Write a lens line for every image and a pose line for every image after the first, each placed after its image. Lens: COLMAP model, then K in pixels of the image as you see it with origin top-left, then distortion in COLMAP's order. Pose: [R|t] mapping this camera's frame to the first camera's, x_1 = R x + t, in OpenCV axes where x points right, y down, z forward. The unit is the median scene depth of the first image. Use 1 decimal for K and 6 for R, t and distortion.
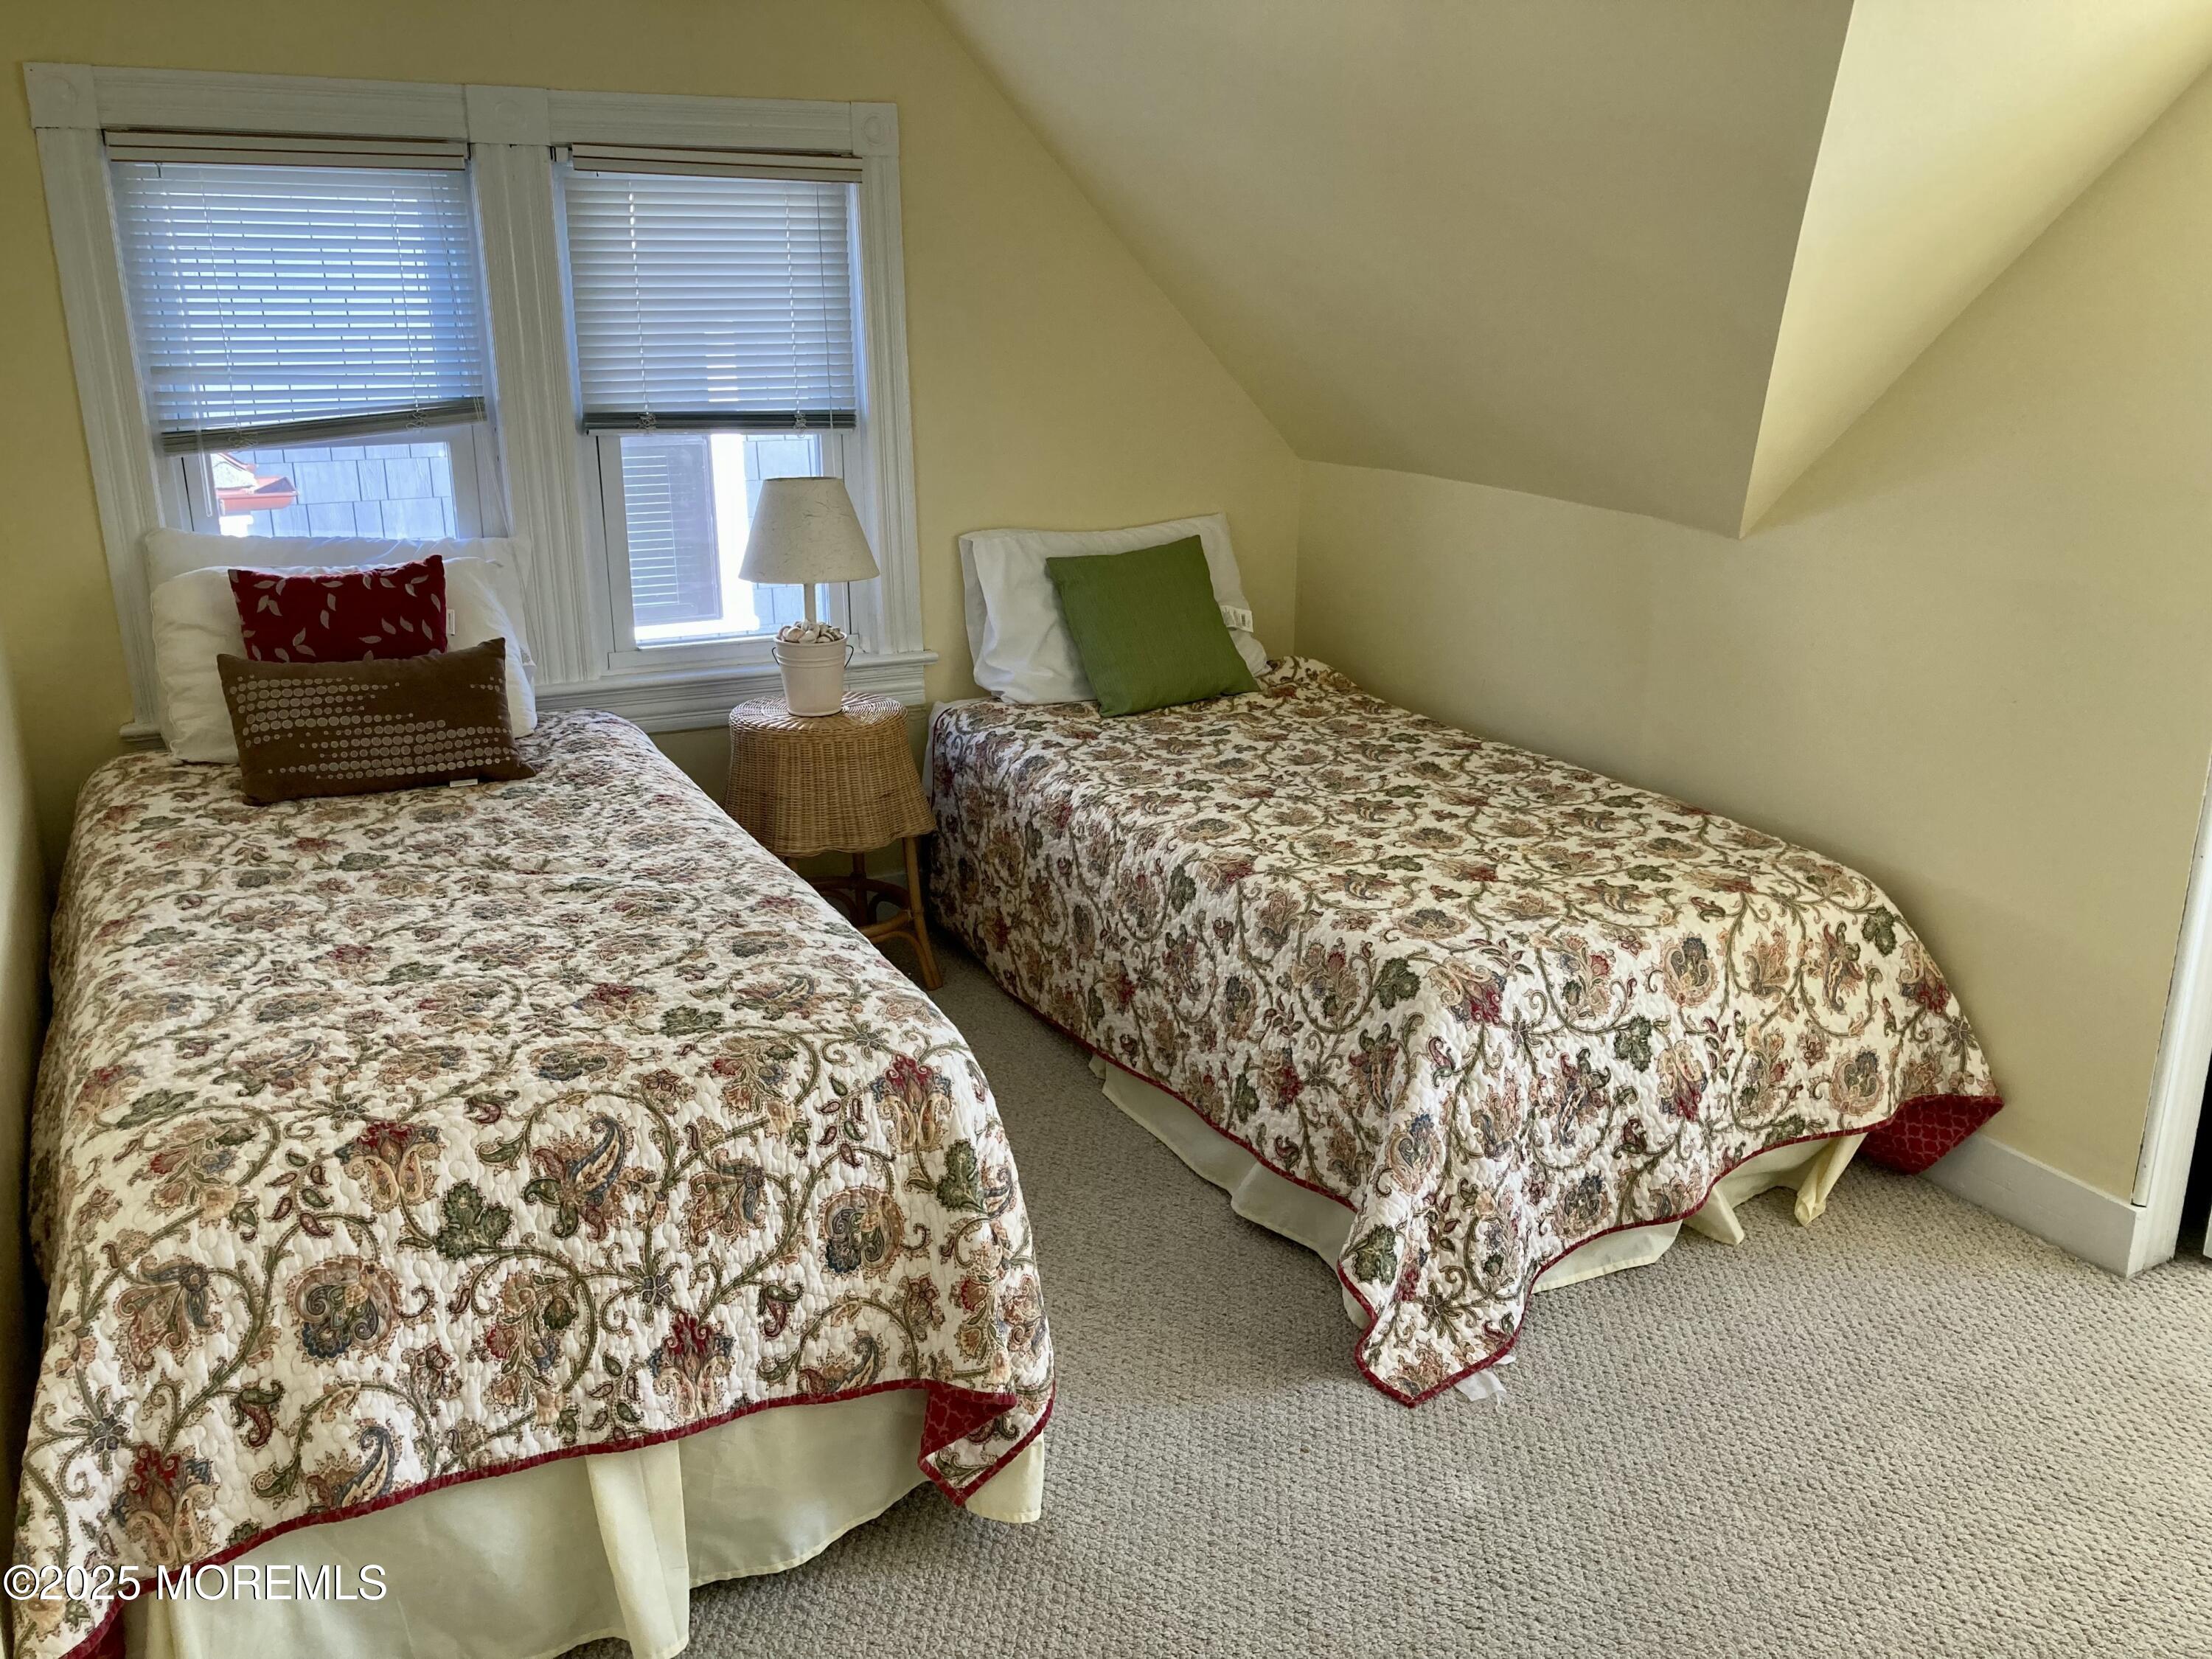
lens RADIAL K [[1812.3, 0, 1105.5], [0, 1812.3, 800.2], [0, 0, 1]] dist [0.087786, -0.198193]
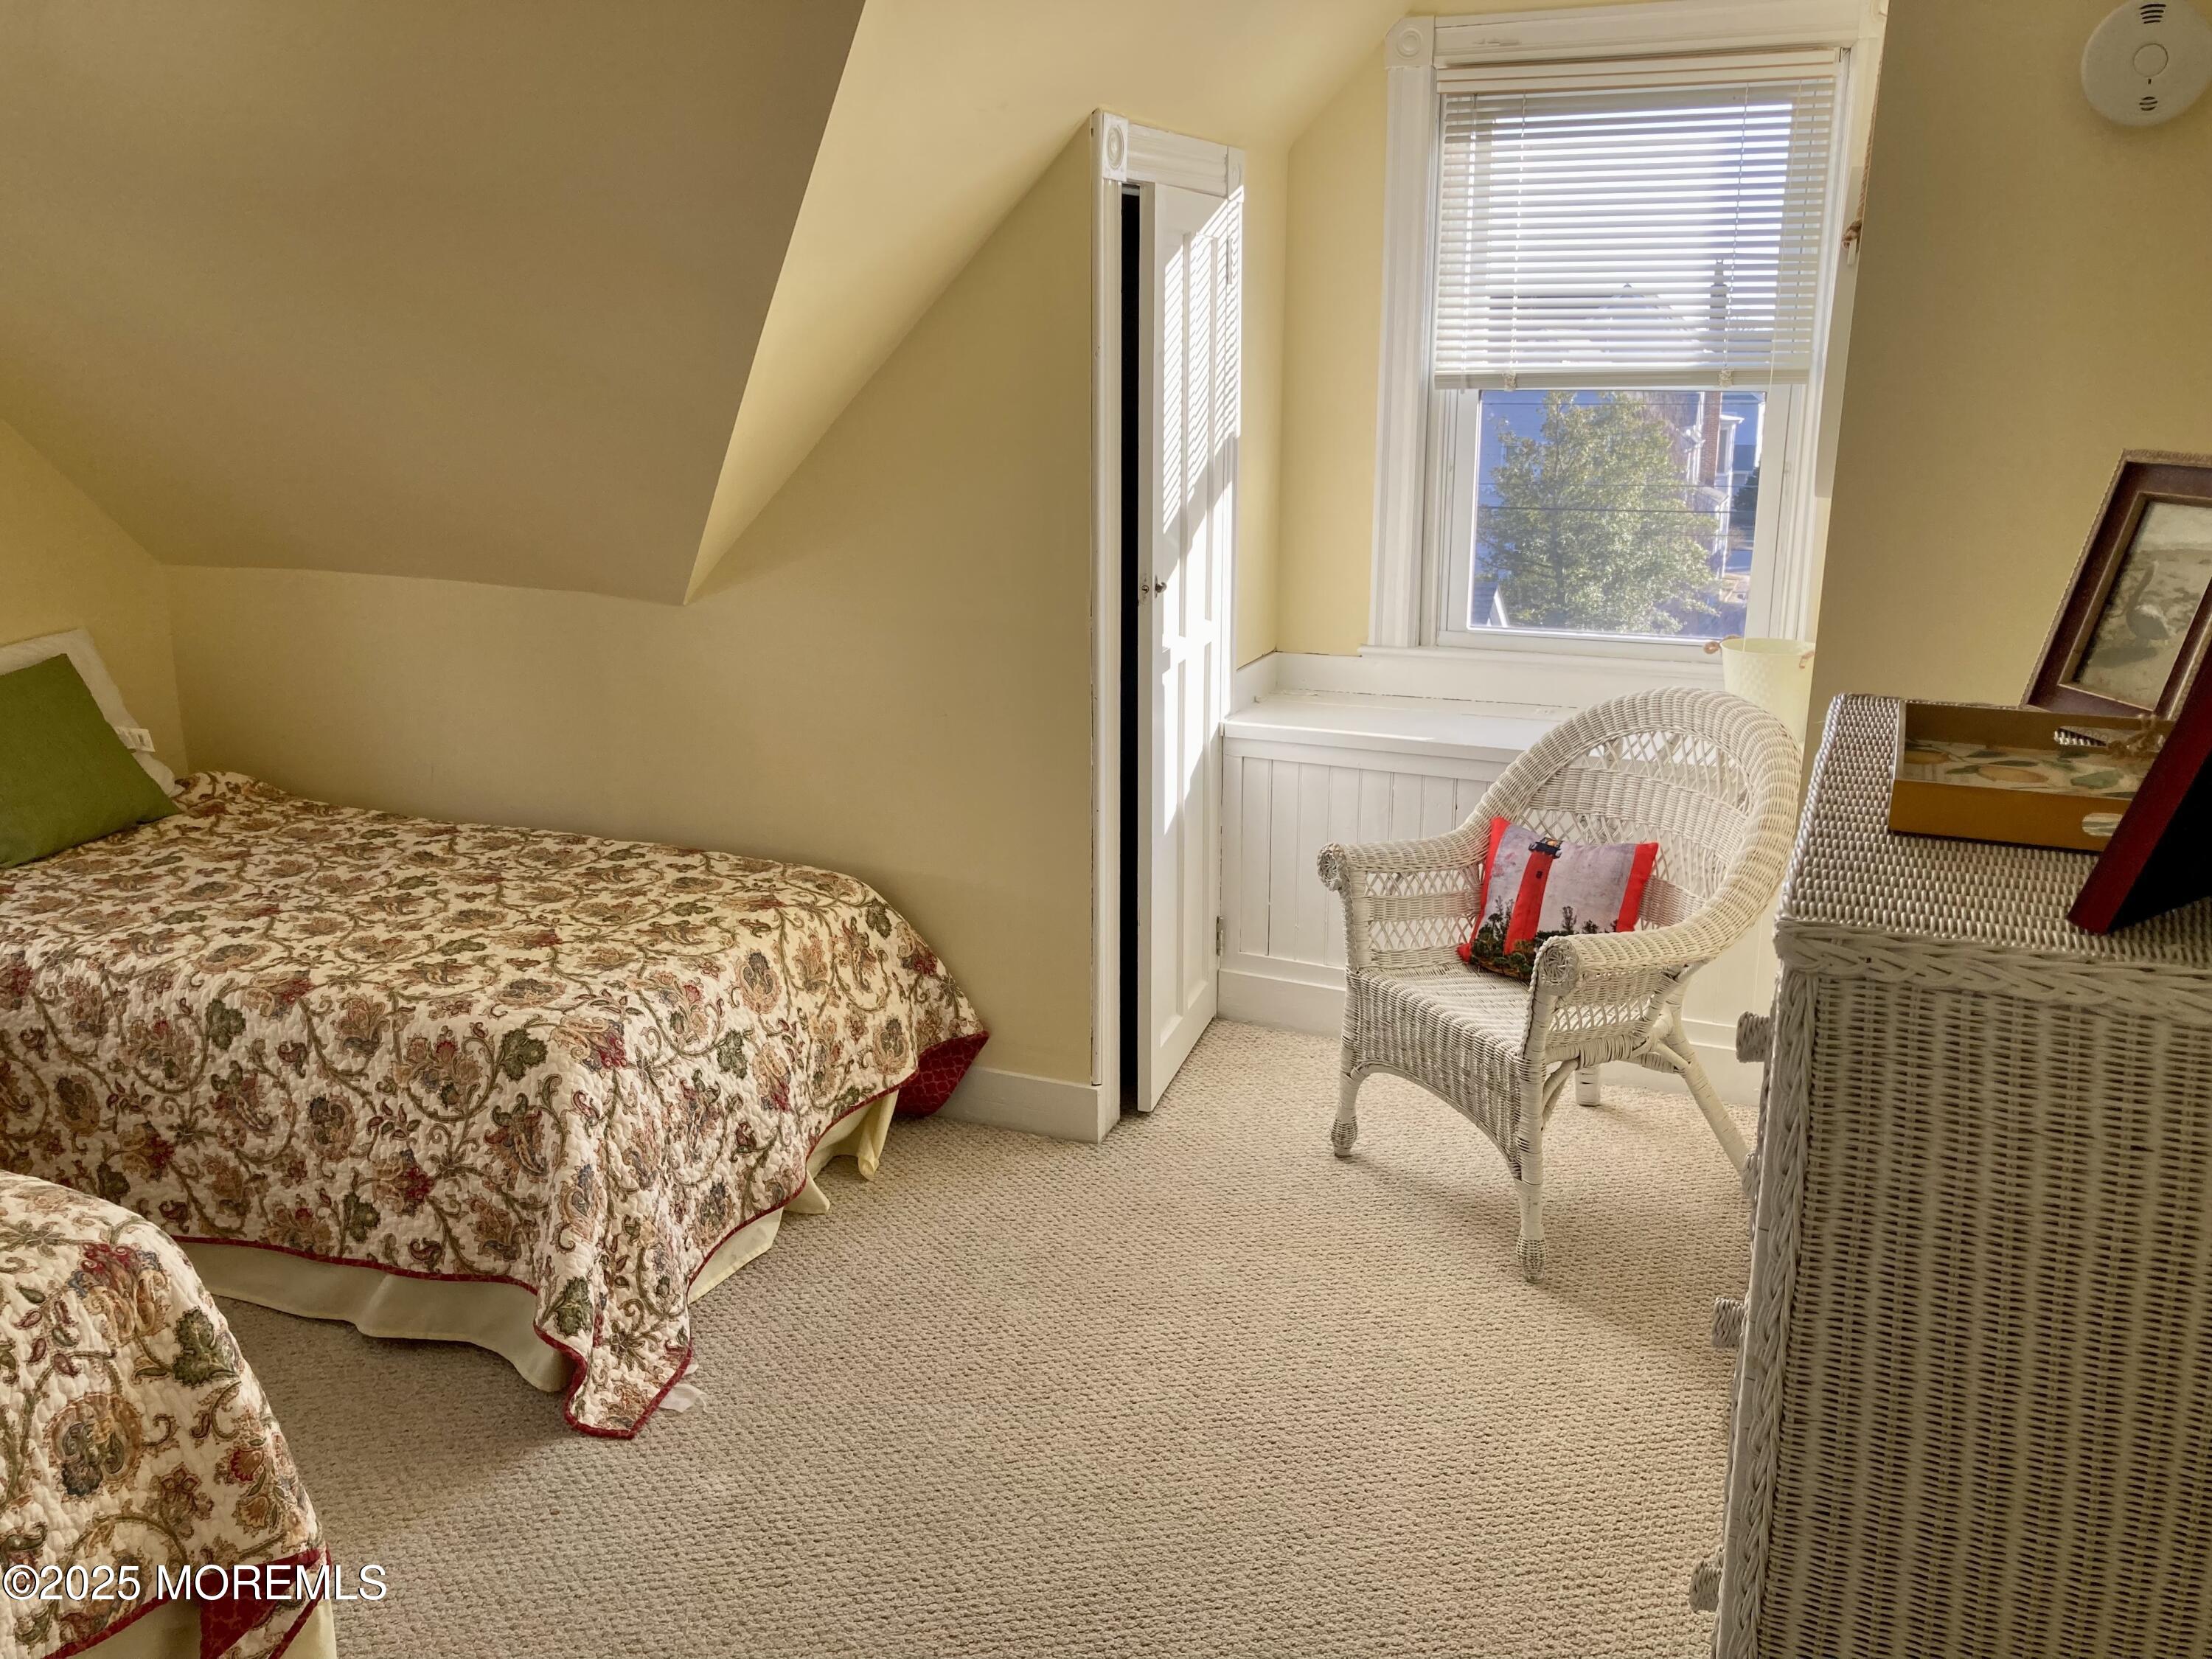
lens RADIAL K [[1819.2, 0, 1114.6], [0, 1819.2, 815.1], [0, 0, 1]] dist [0.072383, -0.089196]
pose [[0.764804, -0.158058, 0.624574, -0.201036], [0.180265, 0.983217, 0.028079, -0.000256], [-0.618530, 0.091113, 0.780461, -0.027542]]
